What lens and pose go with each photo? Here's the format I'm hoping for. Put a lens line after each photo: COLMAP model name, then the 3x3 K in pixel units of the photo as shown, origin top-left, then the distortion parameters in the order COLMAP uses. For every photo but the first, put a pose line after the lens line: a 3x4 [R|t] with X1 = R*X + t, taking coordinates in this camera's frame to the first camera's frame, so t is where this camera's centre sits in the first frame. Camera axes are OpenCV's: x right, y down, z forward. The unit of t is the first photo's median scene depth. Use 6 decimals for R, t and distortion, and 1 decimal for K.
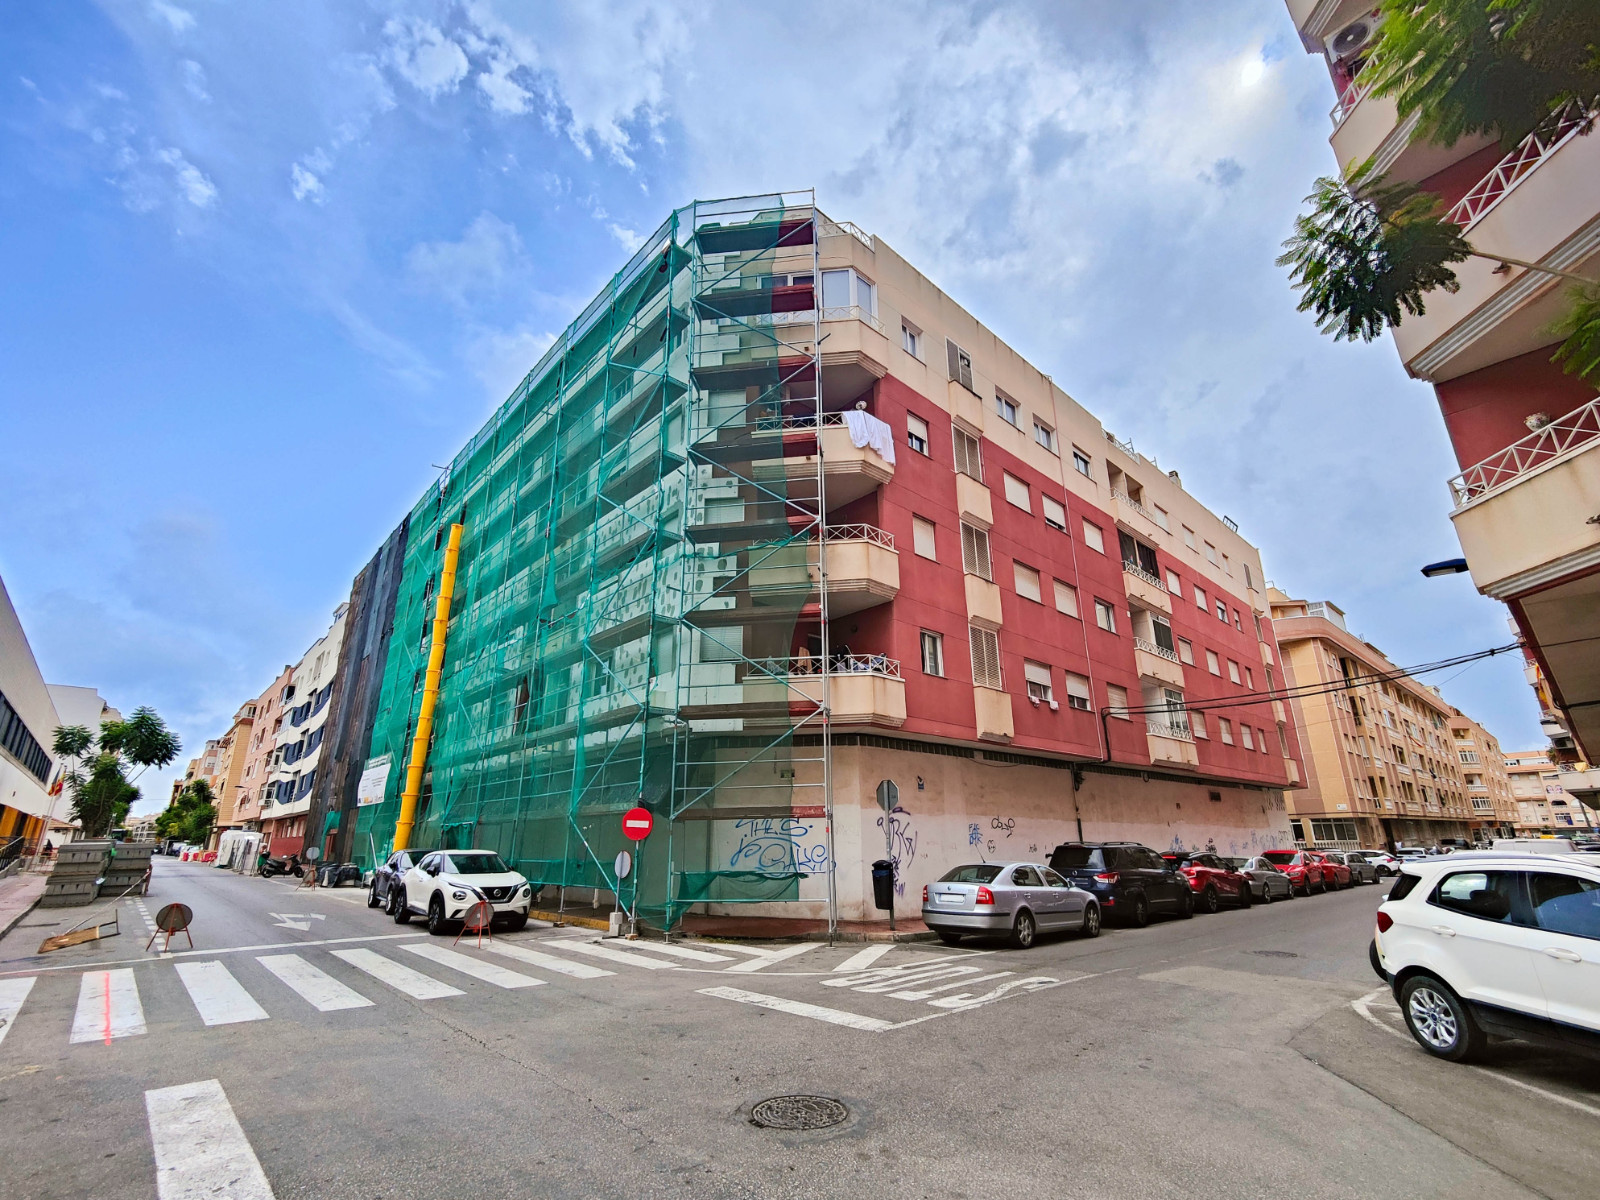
lens RADIAL K [[713.1, 0, 807.2], [0, 713.1, 605.3], [0, 0, 1]] dist [0.026187, -0.020063]
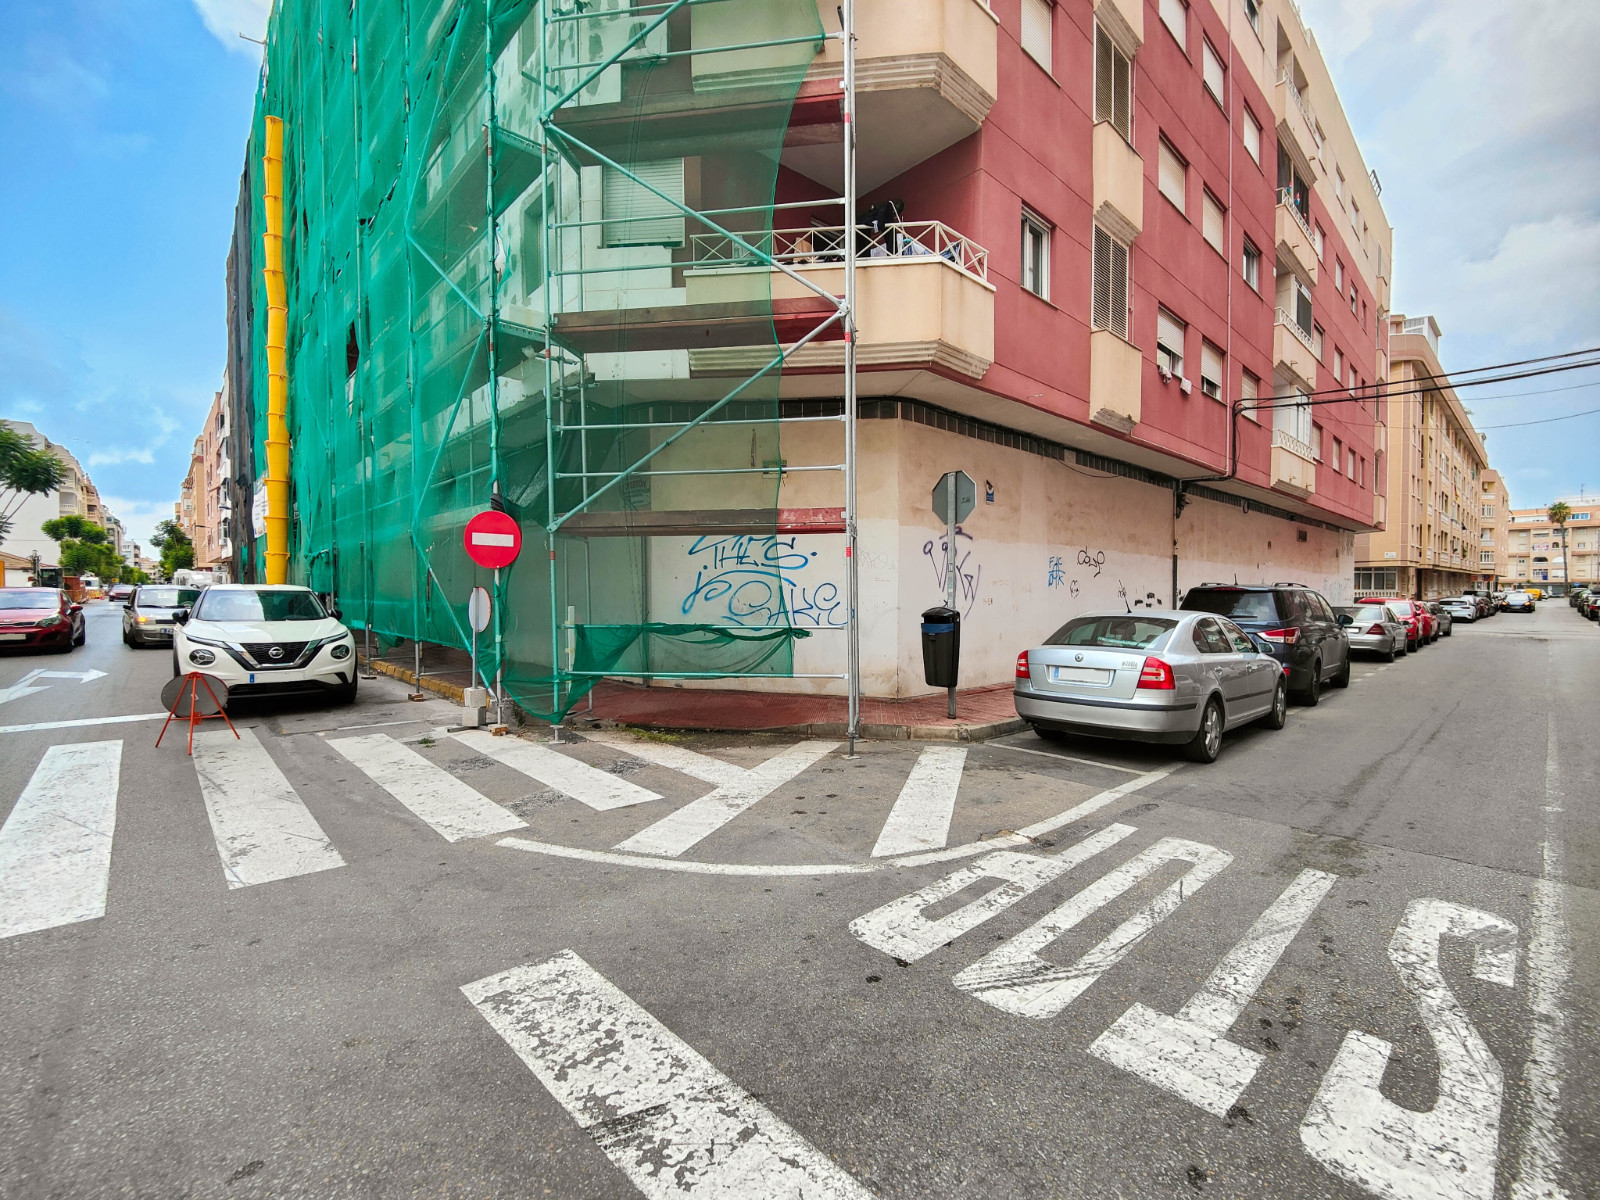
lens RADIAL K [[699.3, 0, 808.6], [0, 699.3, 604.9], [0, 0, 1]] dist [0.018017, -0.014565]
pose [[0.999892, 0.008641, 0.011861, -0.005113], [-0.012104, 0.942621, 0.333645, 0.137323], [-0.008297, -0.333752, 0.942624, 0.385186]]
